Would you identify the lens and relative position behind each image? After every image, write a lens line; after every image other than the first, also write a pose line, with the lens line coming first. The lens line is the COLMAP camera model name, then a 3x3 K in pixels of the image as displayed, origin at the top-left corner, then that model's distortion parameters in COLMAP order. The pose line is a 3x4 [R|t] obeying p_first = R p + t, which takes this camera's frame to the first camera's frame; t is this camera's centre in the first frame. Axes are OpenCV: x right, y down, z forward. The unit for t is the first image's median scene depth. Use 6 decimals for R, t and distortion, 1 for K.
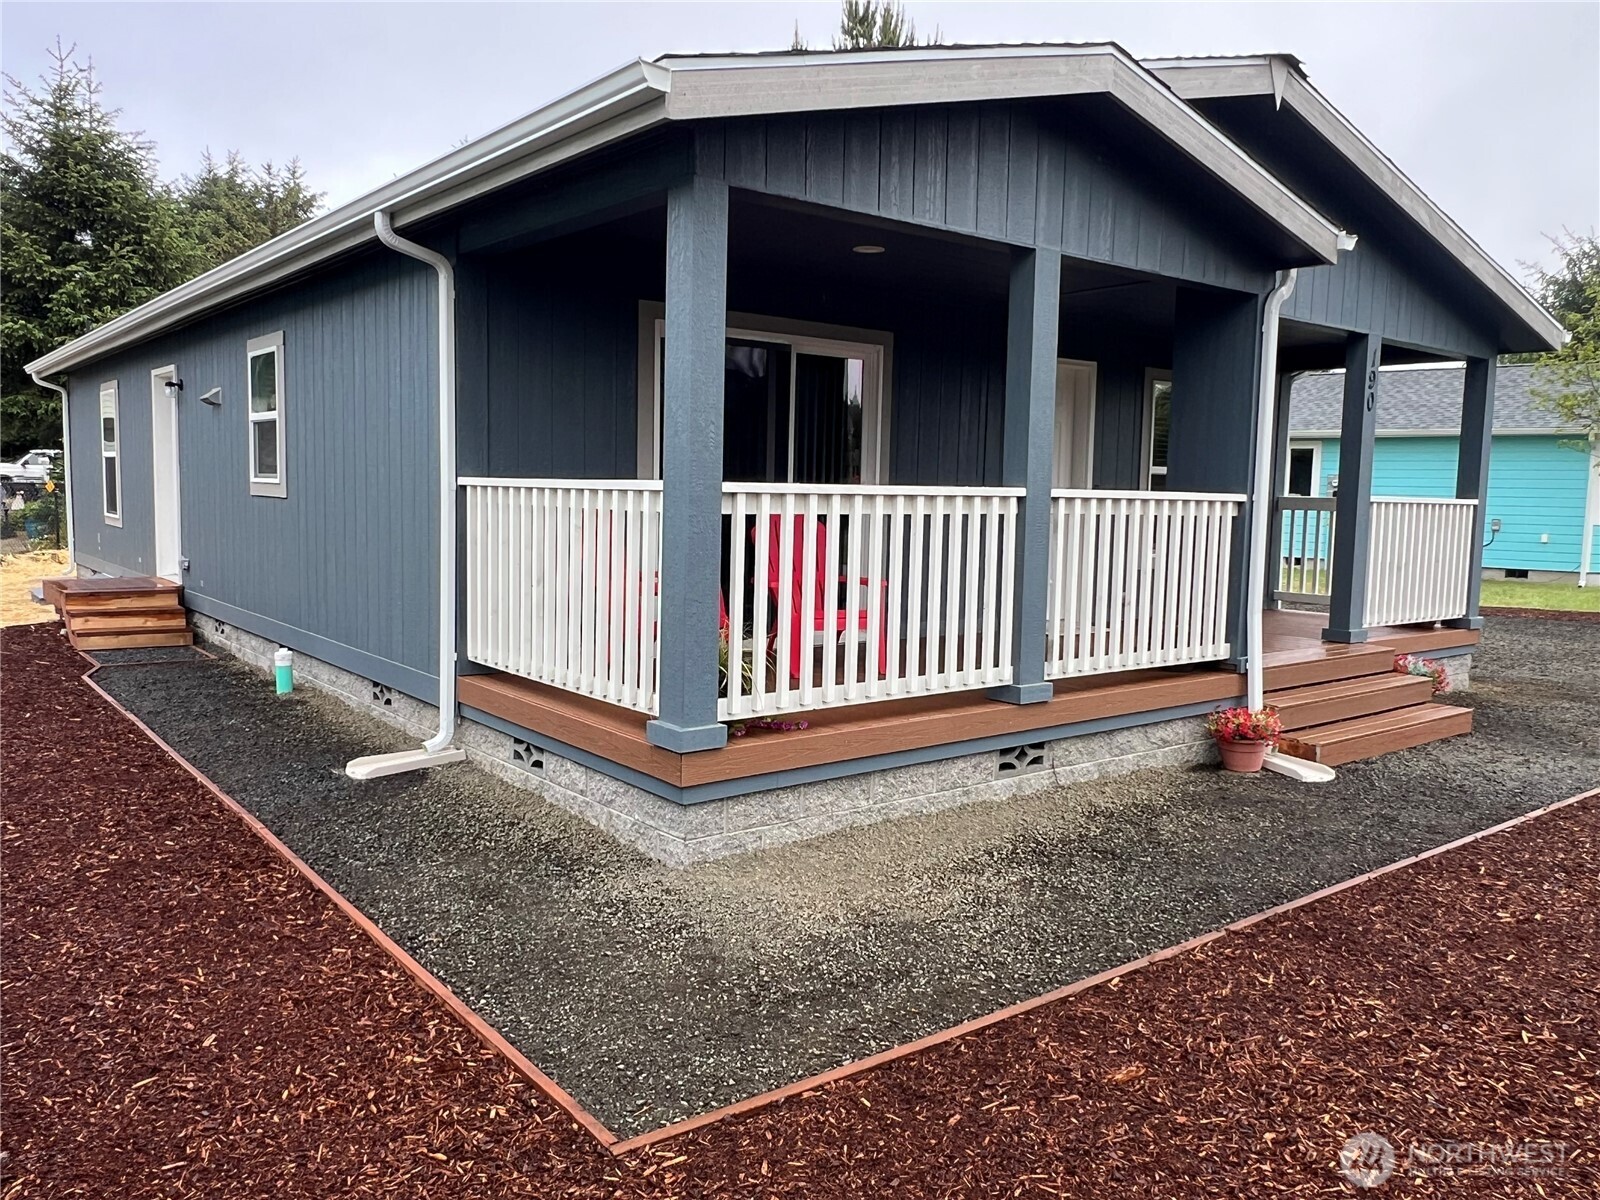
lens RADIAL K [[1211.7, 0, 800.0], [0, 1211.7, 600.0], [0, 0, 1]] dist [0.005845, 0.002363]
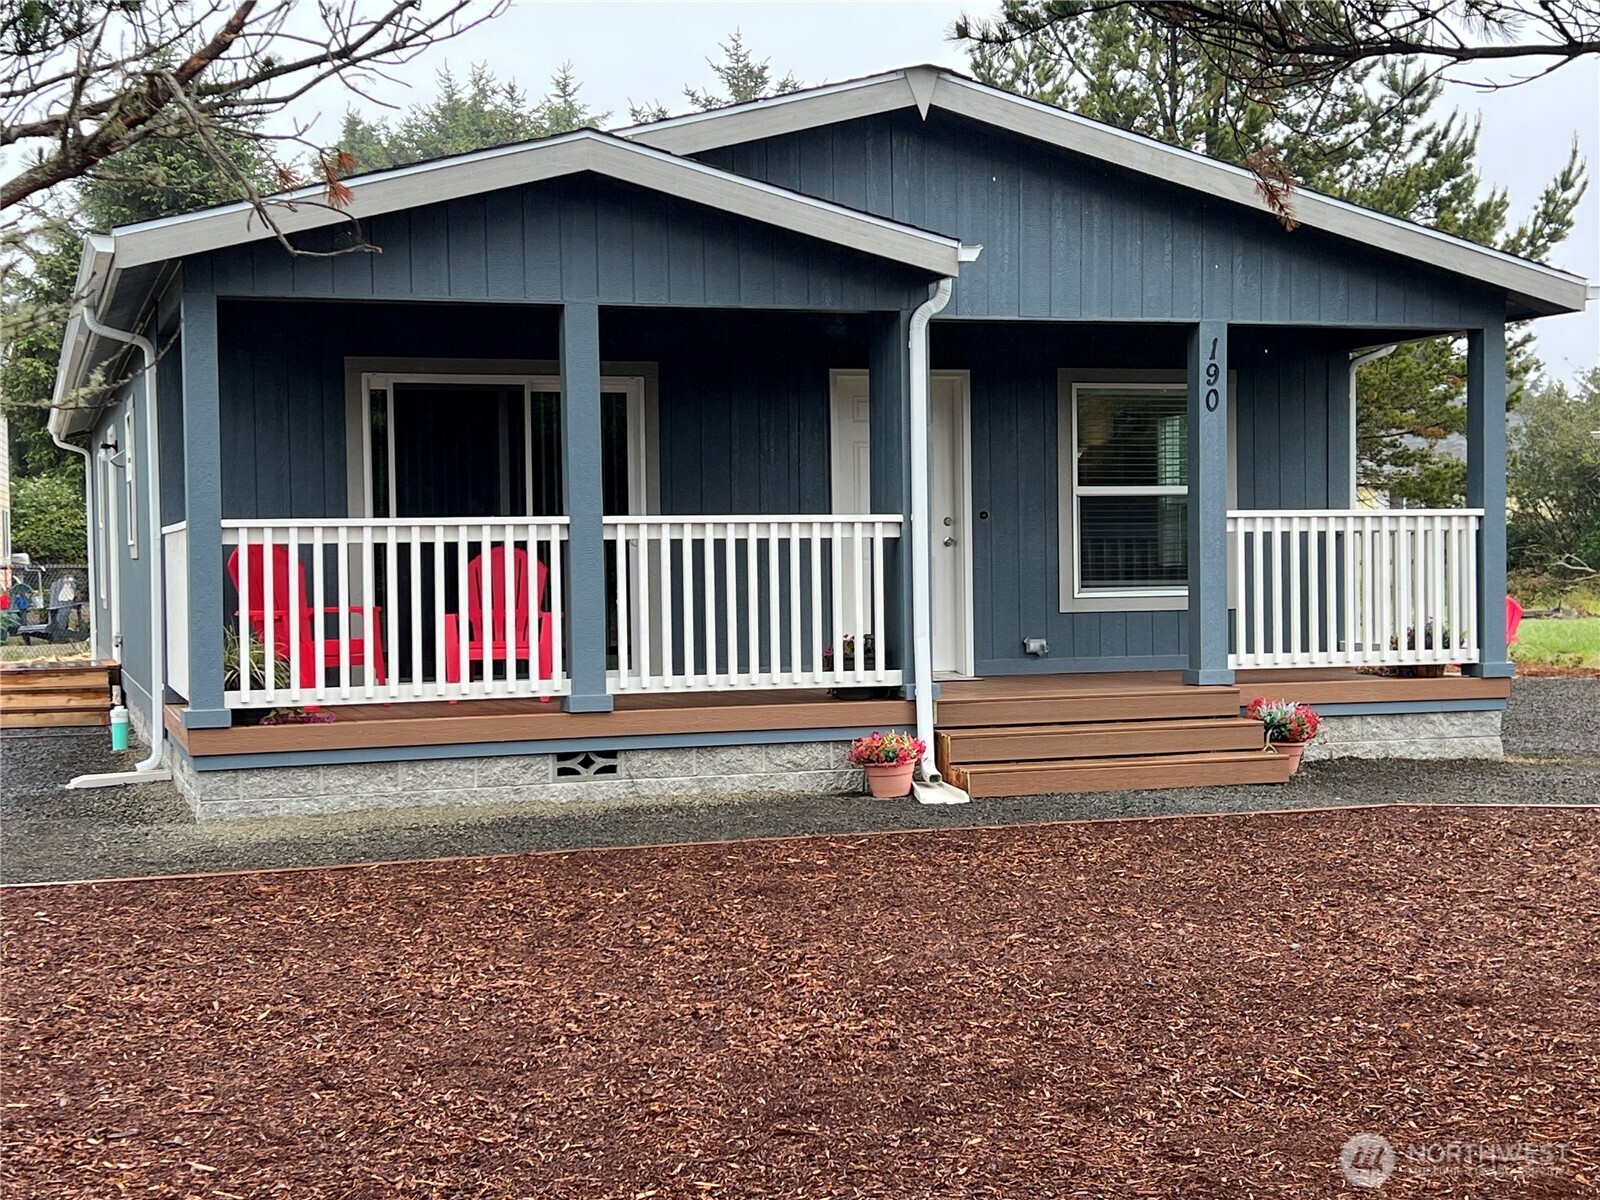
lens RADIAL K [[2309.1, 0, 800.0], [0, 2309.1, 600.0], [0, 0, 1]] dist [0.186803, -0.047506]
pose [[0.937417, -0.029945, -0.346920, 1.072494], [0.003610, 0.997078, -0.076311, 0.140913], [0.348191, 0.070283, 0.934785, -0.865550]]
